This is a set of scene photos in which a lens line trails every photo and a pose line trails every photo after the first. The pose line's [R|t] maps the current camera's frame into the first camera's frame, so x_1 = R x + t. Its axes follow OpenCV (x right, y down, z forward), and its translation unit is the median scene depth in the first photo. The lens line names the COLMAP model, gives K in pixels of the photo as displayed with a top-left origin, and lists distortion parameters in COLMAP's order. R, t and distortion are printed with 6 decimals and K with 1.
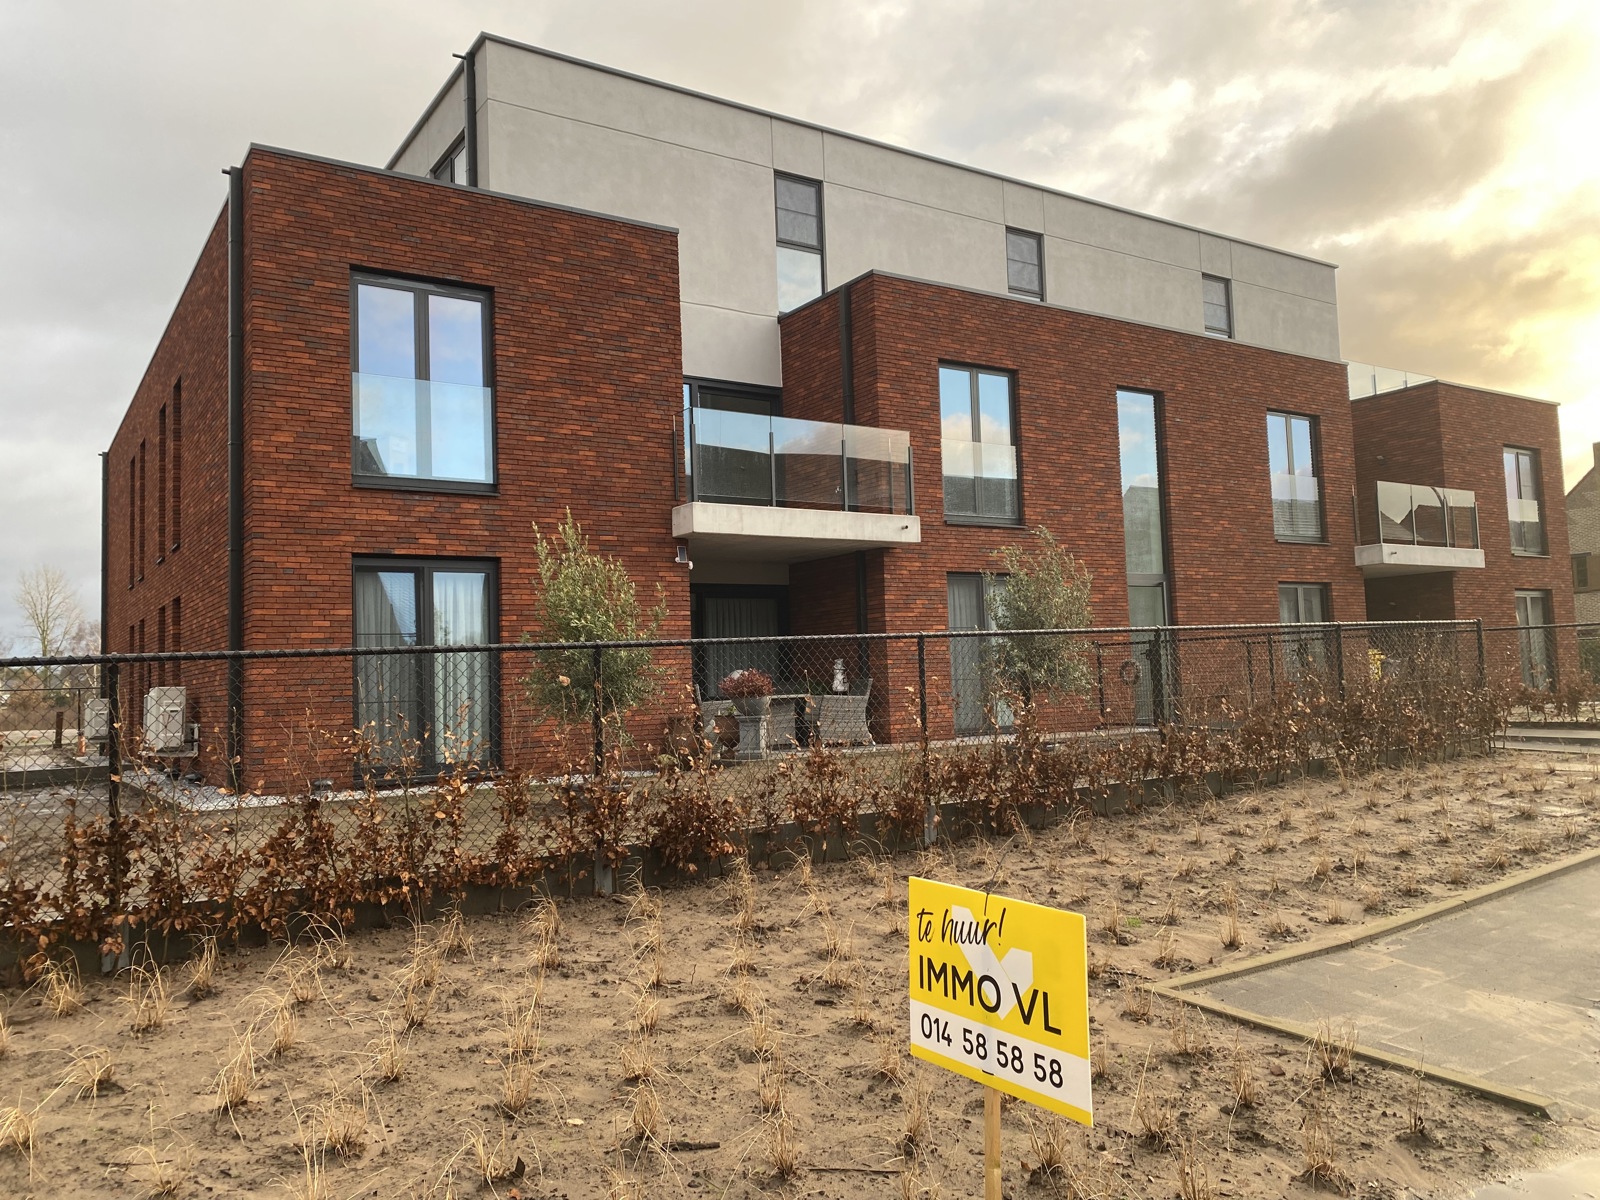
lens RADIAL K [[1212.0, 0, 805.0], [0, 1212.0, 595.1], [0, 0, 1]] dist [0.010419, -0.000664]
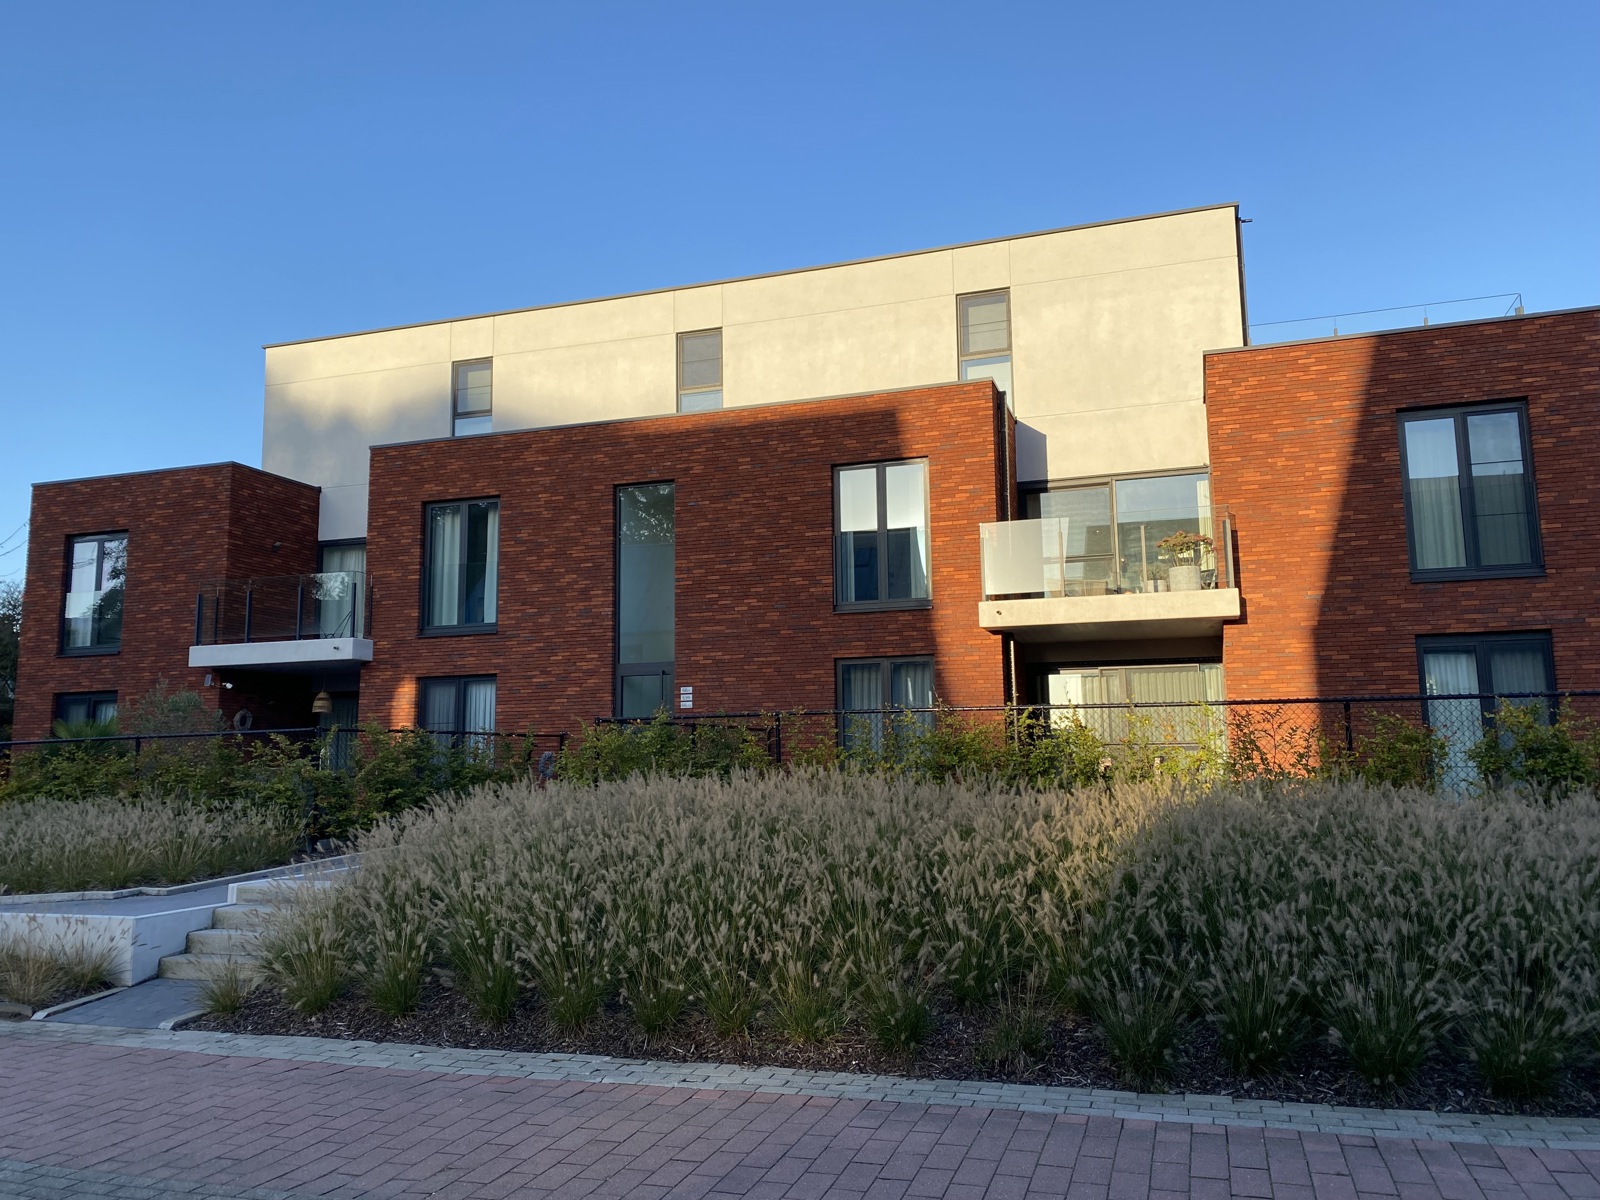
lens RADIAL K [[1212.0, 0, 805.0], [0, 1212.0, 604.4], [0, 0, 1]] dist [0.010419, -0.000664]
pose [[0.620994, -0.120576, -0.774485, 1.198144], [0.027438, 0.990835, -0.132259, 0.071696], [0.783335, 0.060882, 0.618611, 0.523617]]
